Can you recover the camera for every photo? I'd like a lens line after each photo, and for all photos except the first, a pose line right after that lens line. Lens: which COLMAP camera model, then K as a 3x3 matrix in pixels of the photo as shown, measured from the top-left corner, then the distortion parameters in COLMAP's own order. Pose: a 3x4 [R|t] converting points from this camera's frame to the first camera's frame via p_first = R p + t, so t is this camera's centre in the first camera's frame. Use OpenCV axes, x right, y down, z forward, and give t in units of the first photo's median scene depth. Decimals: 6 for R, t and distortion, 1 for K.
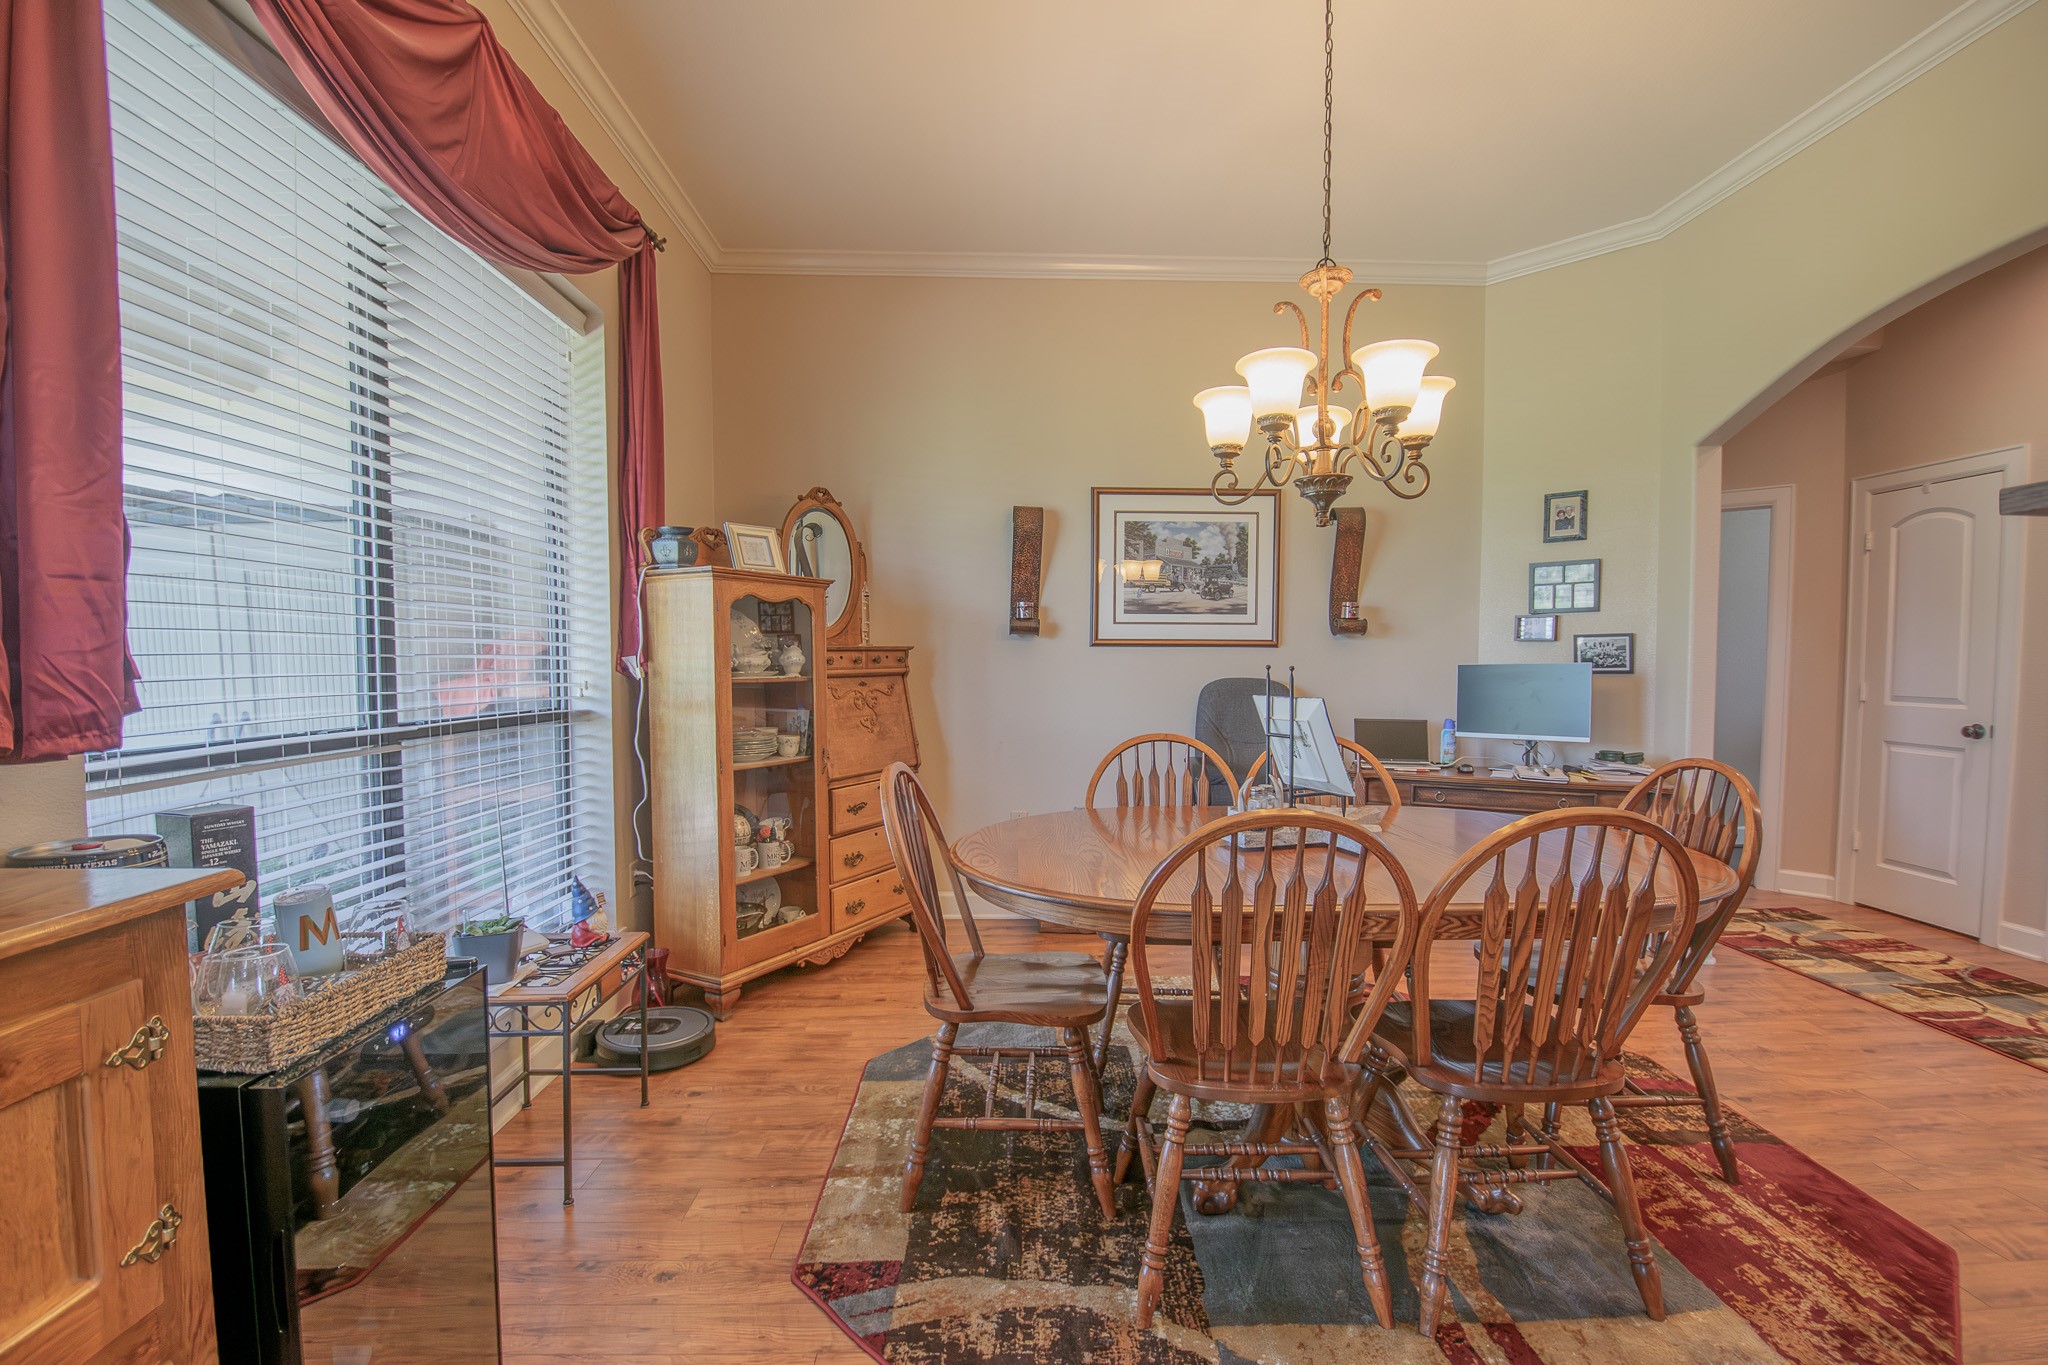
lens RADIAL K [[907.1, 0, 1030.1], [0, 907.1, 690.9], [0, 0, 1]] dist [-0.006266, -0.010901]
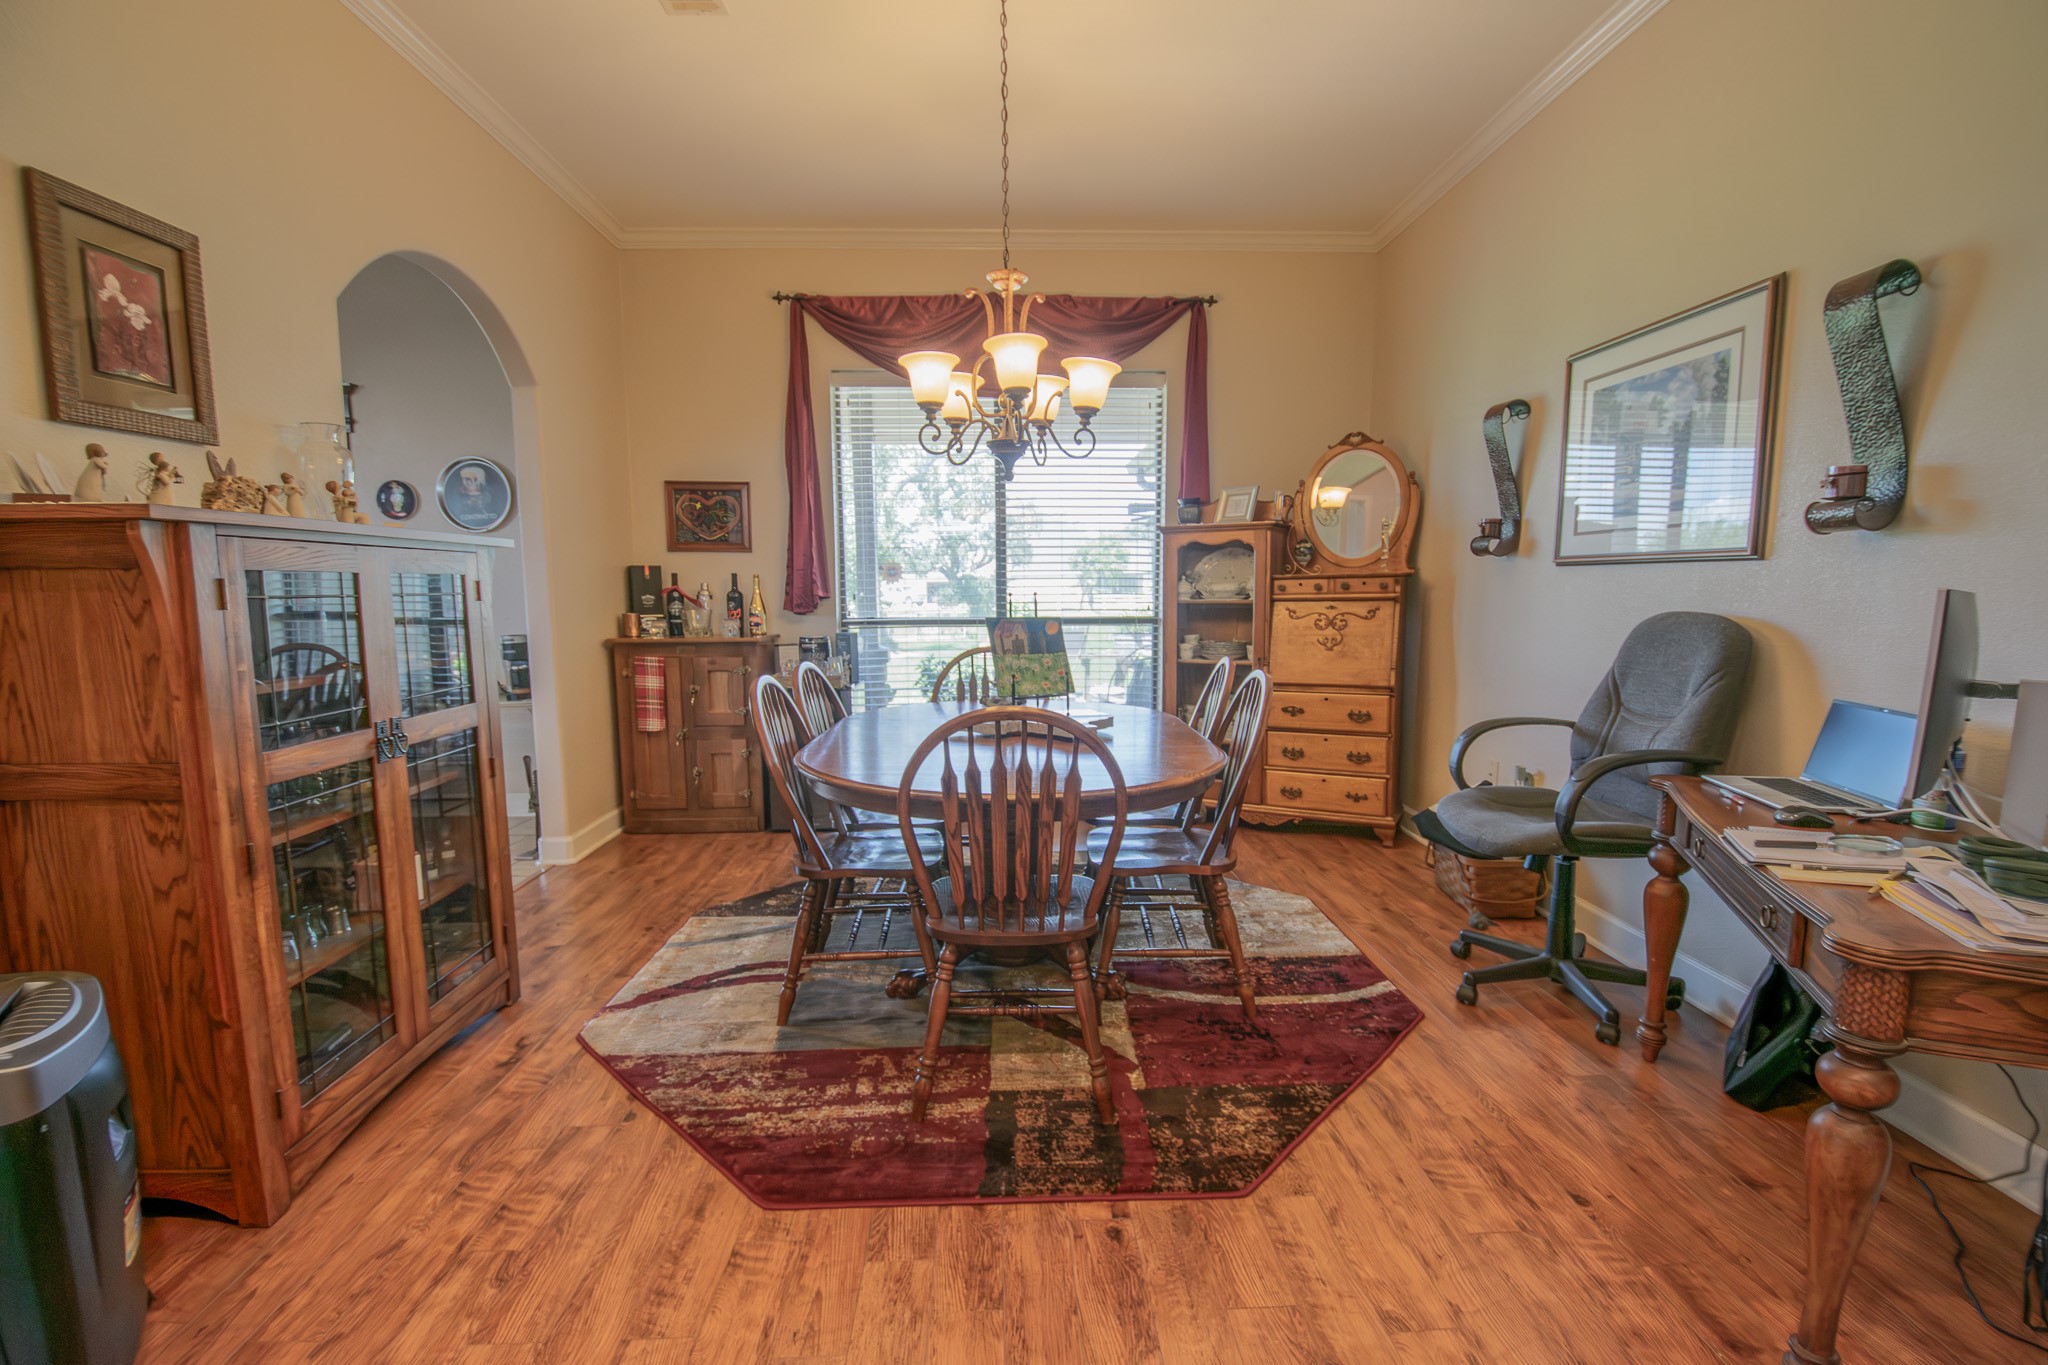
lens RADIAL K [[907.1, 0, 1021.3], [0, 907.1, 694.4], [0, 0, 1]] dist [-0.006266, -0.010901]
pose [[0.003005, 0.113499, -0.993534, 0.989238], [-0.030065, 0.993099, 0.113358, -0.016708], [0.999543, 0.029530, 0.006396, 0.631942]]
